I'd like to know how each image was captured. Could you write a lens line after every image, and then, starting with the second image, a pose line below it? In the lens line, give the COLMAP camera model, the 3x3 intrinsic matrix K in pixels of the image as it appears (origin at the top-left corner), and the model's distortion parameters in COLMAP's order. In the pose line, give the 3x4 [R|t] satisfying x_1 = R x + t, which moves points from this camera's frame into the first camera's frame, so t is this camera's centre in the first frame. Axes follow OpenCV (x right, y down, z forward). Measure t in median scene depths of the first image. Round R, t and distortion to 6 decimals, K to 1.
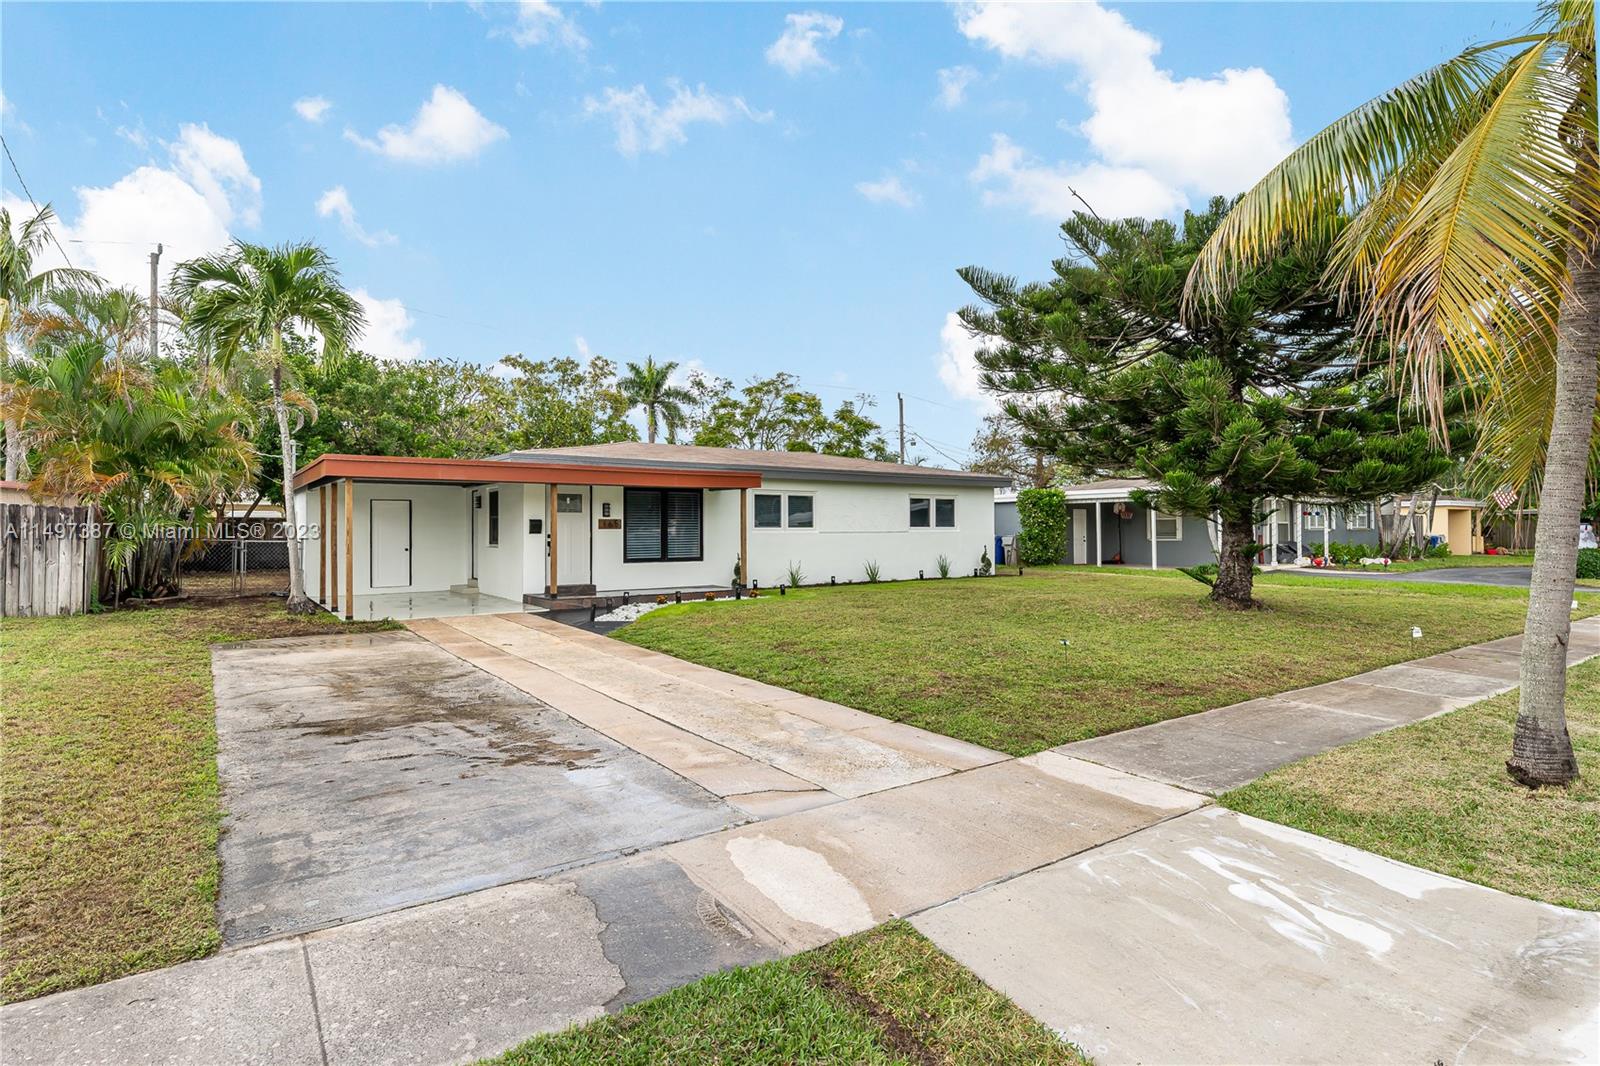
lens RADIAL K [[838.2, 0, 789.7], [0, 838.2, 533.3], [0, 0, 1]] dist [-0.000326, -0.002690]
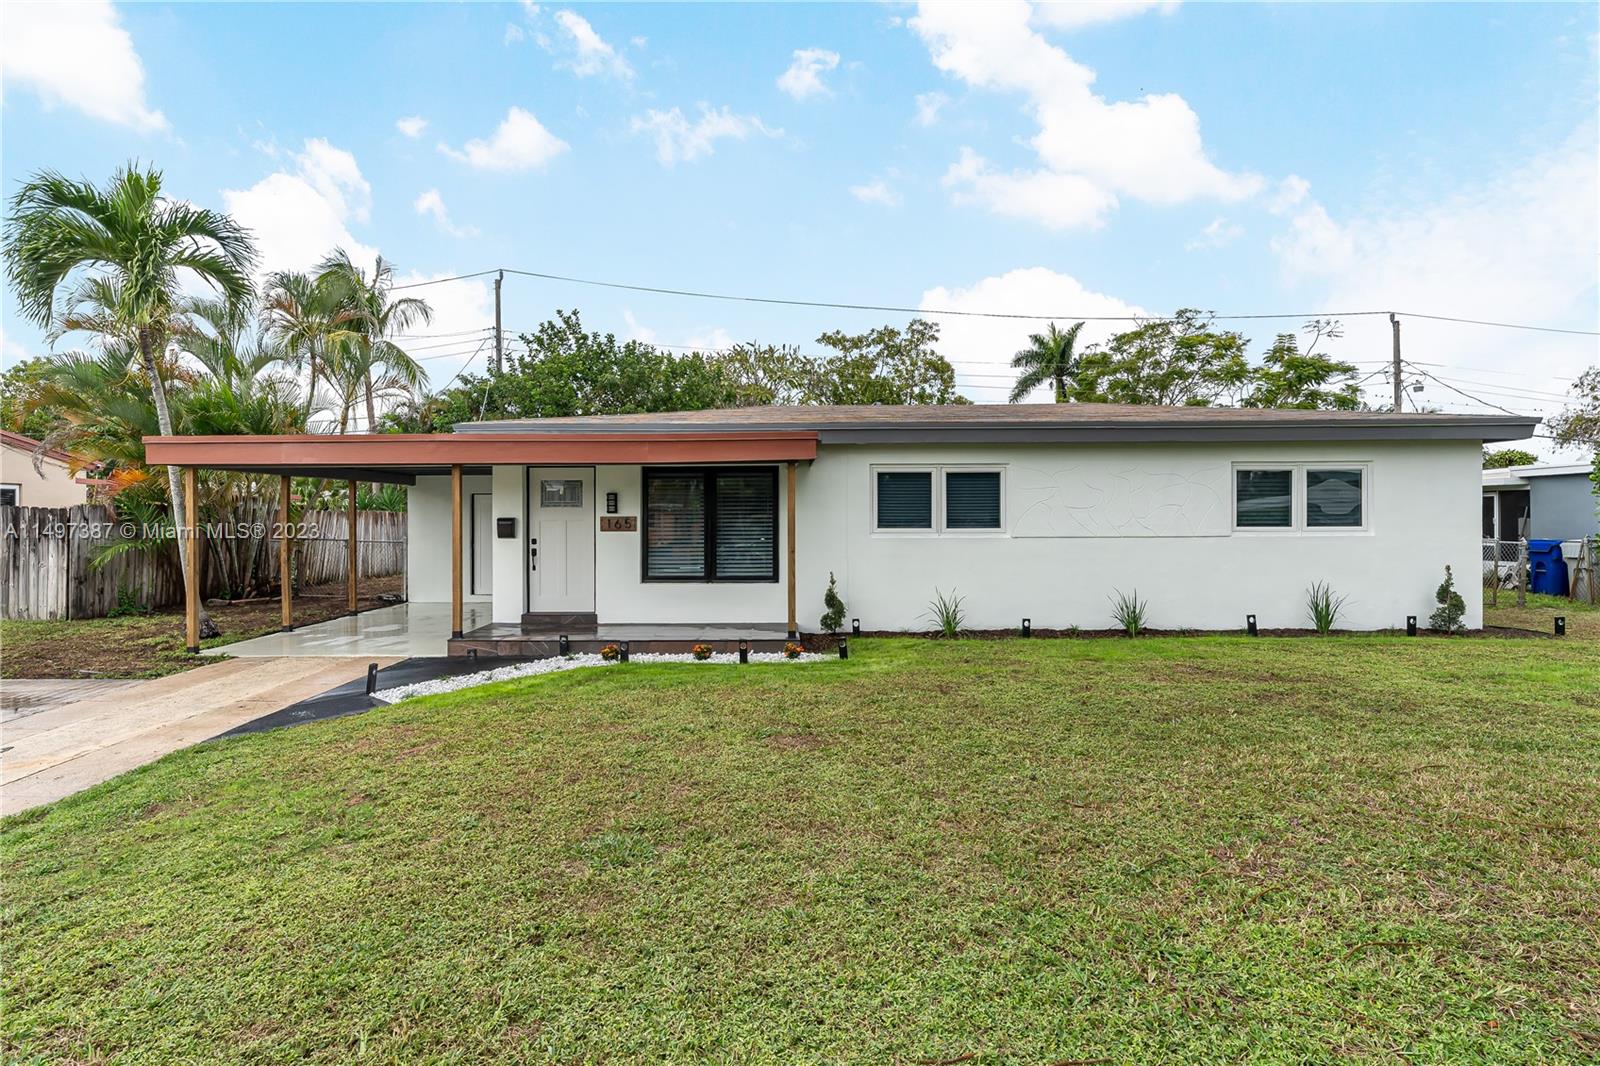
lens RADIAL K [[757.6, 0, 772.0], [0, 757.6, 535.9], [0, 0, 1]] dist [-0.003006, 0.000470]
pose [[0.802460, 0.015076, -0.596516, 0.214581], [-0.001130, 0.999717, 0.023747, -0.013968], [0.596705, -0.018382, 0.802250, 0.514741]]
